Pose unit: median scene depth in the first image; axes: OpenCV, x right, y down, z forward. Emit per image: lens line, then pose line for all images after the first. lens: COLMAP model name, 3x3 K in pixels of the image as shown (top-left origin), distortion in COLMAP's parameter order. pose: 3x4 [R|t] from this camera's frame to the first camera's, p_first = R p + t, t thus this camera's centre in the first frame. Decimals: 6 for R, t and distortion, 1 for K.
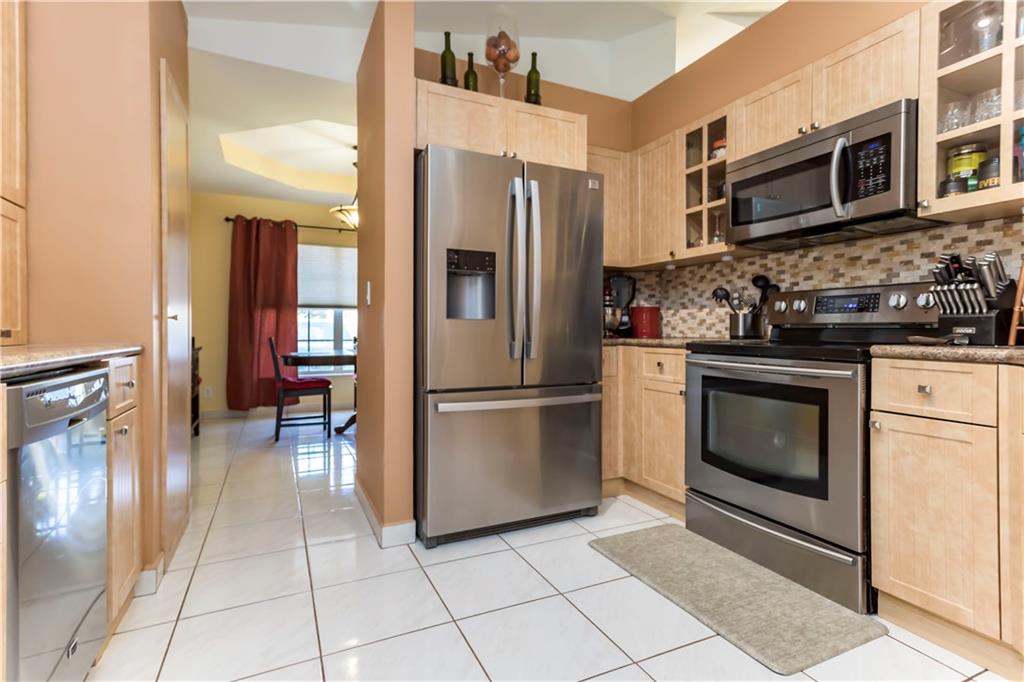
lens RADIAL K [[486.2, 0, 513.5], [0, 486.2, 340.5], [0, 0, 1]] dist [0.026135, -0.001954]
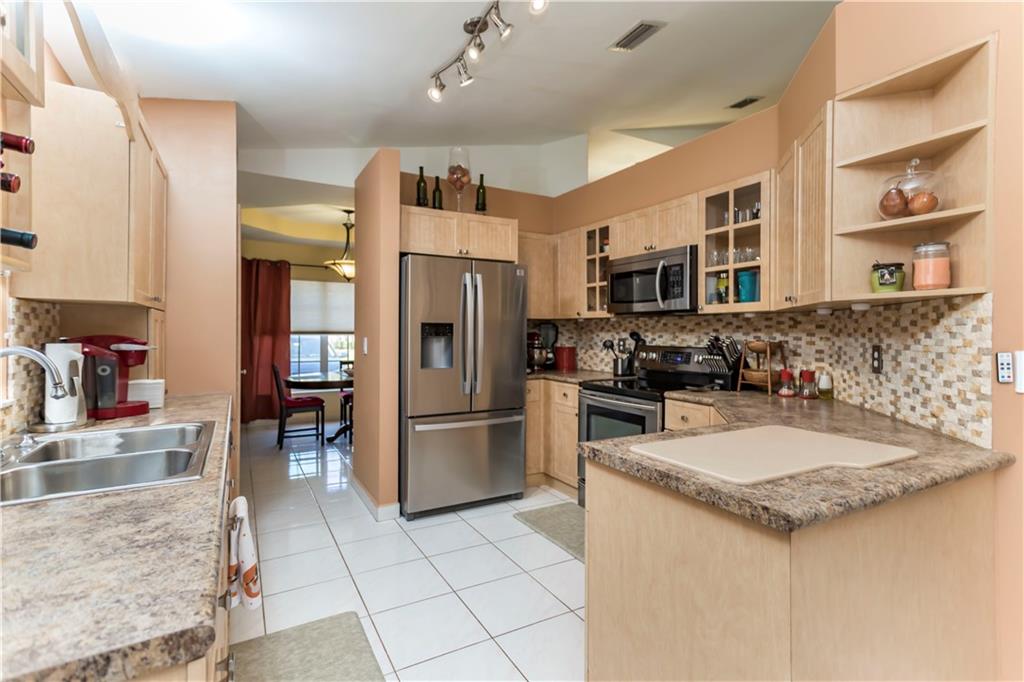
lens RADIAL K [[486.2, 0, 508.0], [0, 486.2, 328.5], [0, 0, 1]] dist [0.026135, -0.001954]
pose [[0.998751, -0.003951, 0.049808, 0.052740], [0.005230, 0.999659, -0.025585, -0.111253], [-0.049690, 0.025814, 0.998431, -0.460921]]
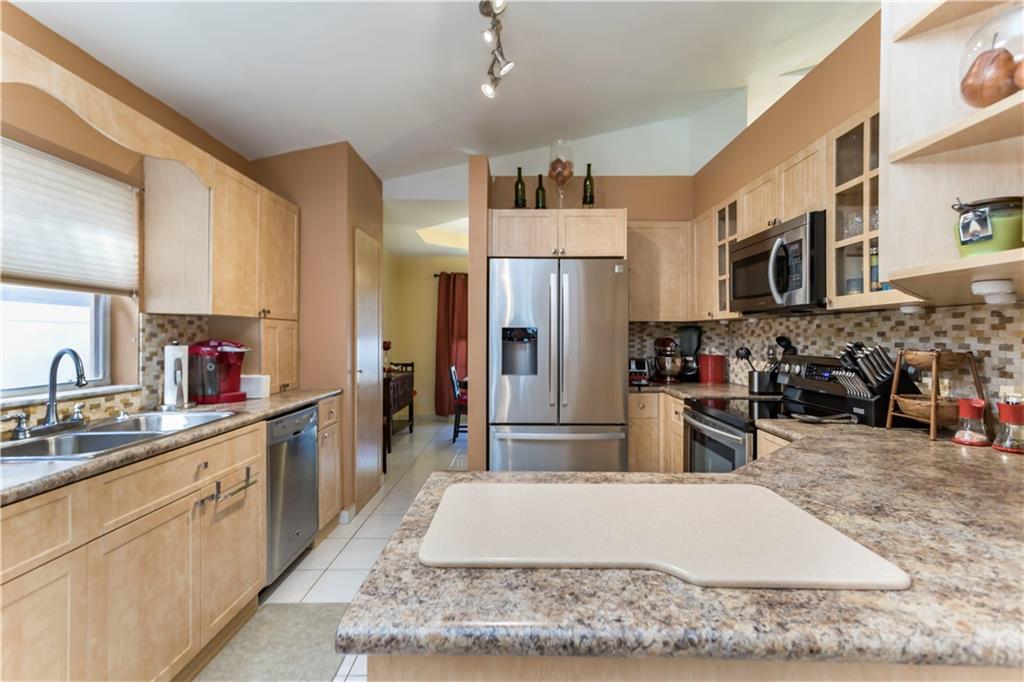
lens RADIAL K [[486.2, 0, 504.5], [0, 486.2, 329.7], [0, 0, 1]] dist [0.026135, -0.001954]
pose [[0.892997, -0.012711, -0.449882, 0.460233], [-0.003308, 0.999389, -0.034804, -0.111670], [0.450050, 0.032568, 0.892410, -0.274406]]
